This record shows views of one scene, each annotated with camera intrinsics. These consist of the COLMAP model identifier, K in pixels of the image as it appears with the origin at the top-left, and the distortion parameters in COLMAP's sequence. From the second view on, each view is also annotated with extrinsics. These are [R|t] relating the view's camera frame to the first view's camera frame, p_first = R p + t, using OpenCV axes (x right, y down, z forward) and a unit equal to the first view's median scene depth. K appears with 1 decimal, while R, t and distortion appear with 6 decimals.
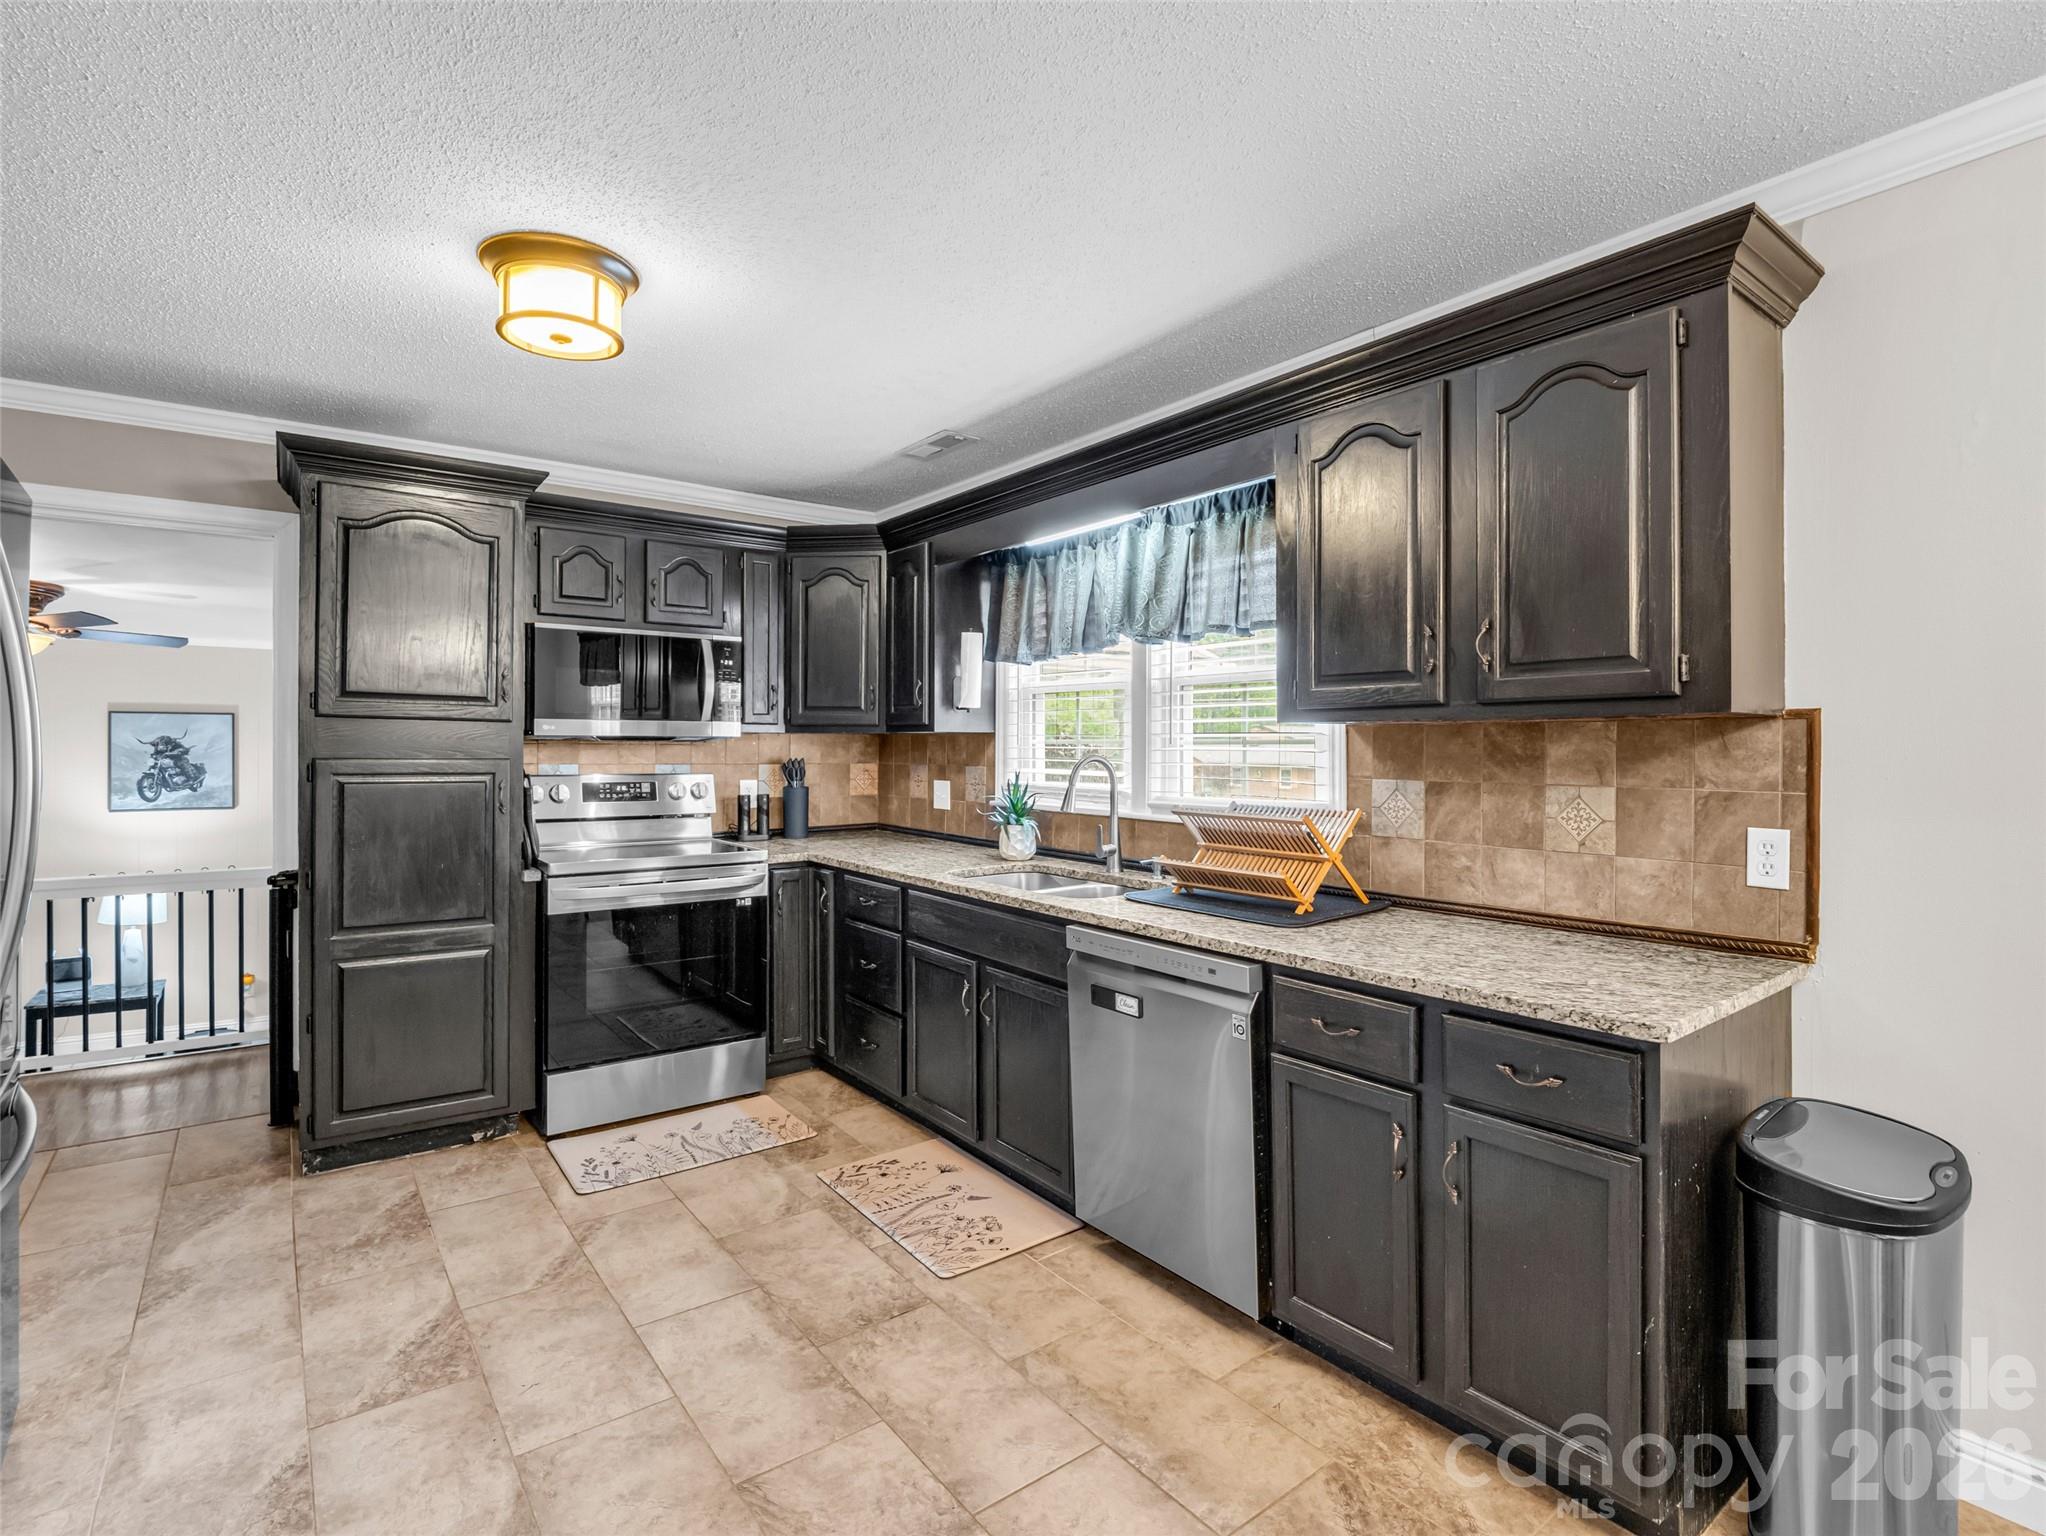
lens RADIAL K [[1015.5, 0, 1022.0], [0, 1015.5, 751.1], [0, 0, 1]] dist [-0.008122, 0.000233]
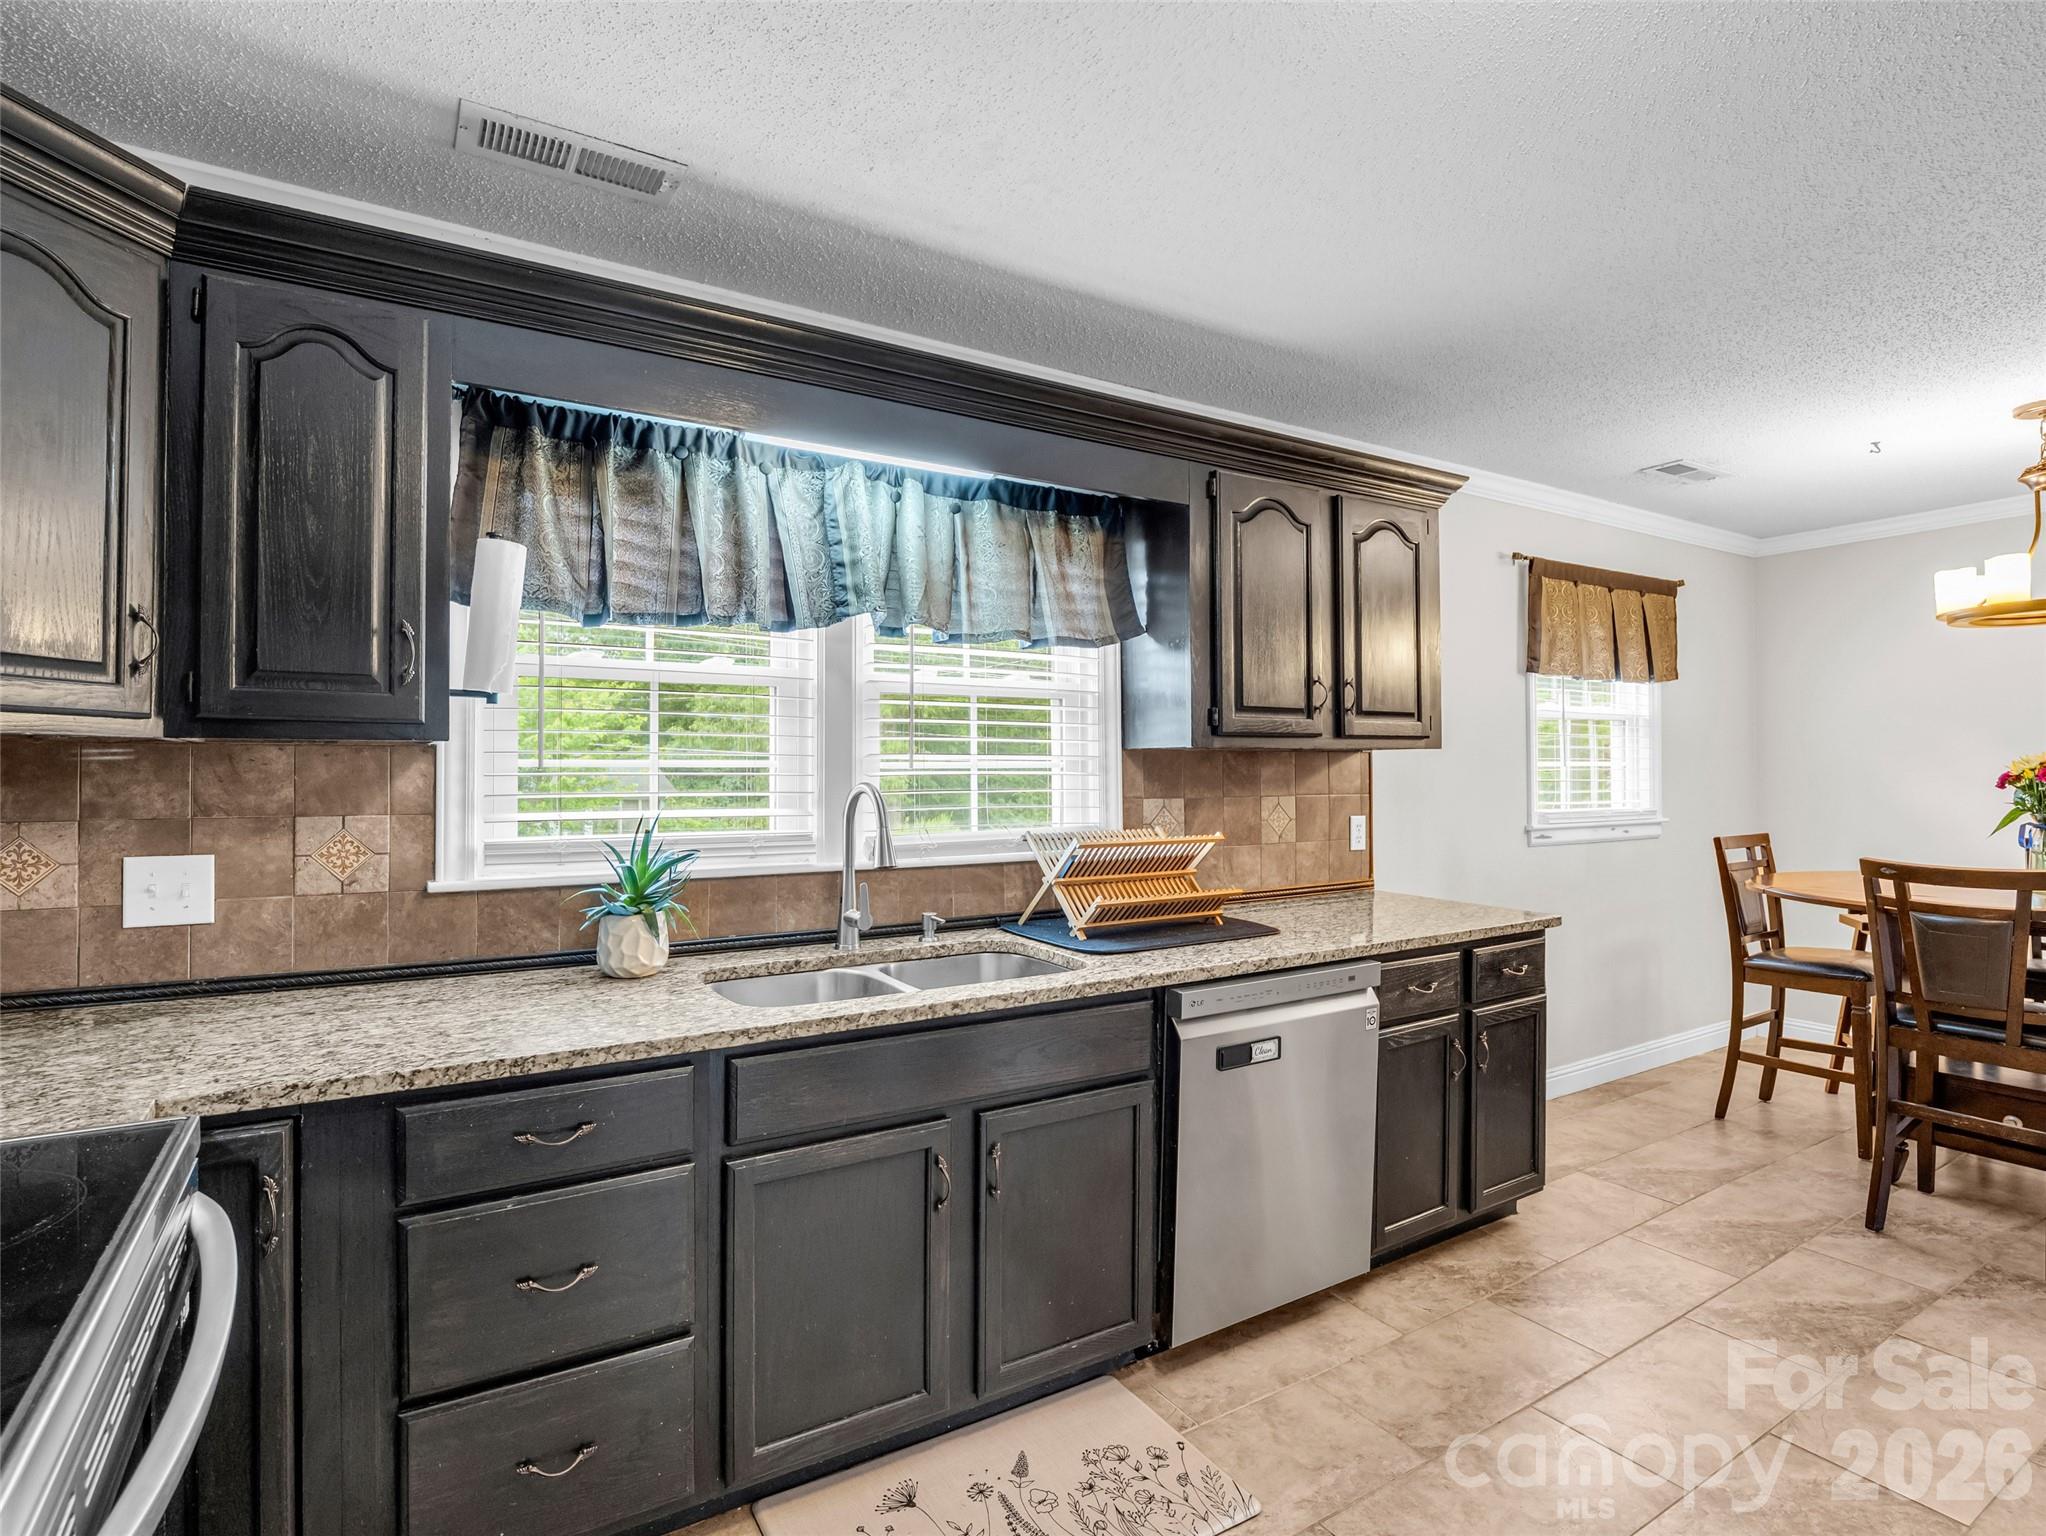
lens RADIAL K [[1000.9, 0, 1022.6], [0, 1000.9, 759.5], [0, 0, 1]] dist [-0.016378, -0.000548]
pose [[0.104308, 0.005736, 0.994529, -0.643485], [0.007926, 0.999947, -0.006599, -0.007650], [-0.994513, 0.008571, 0.104257, 0.879177]]
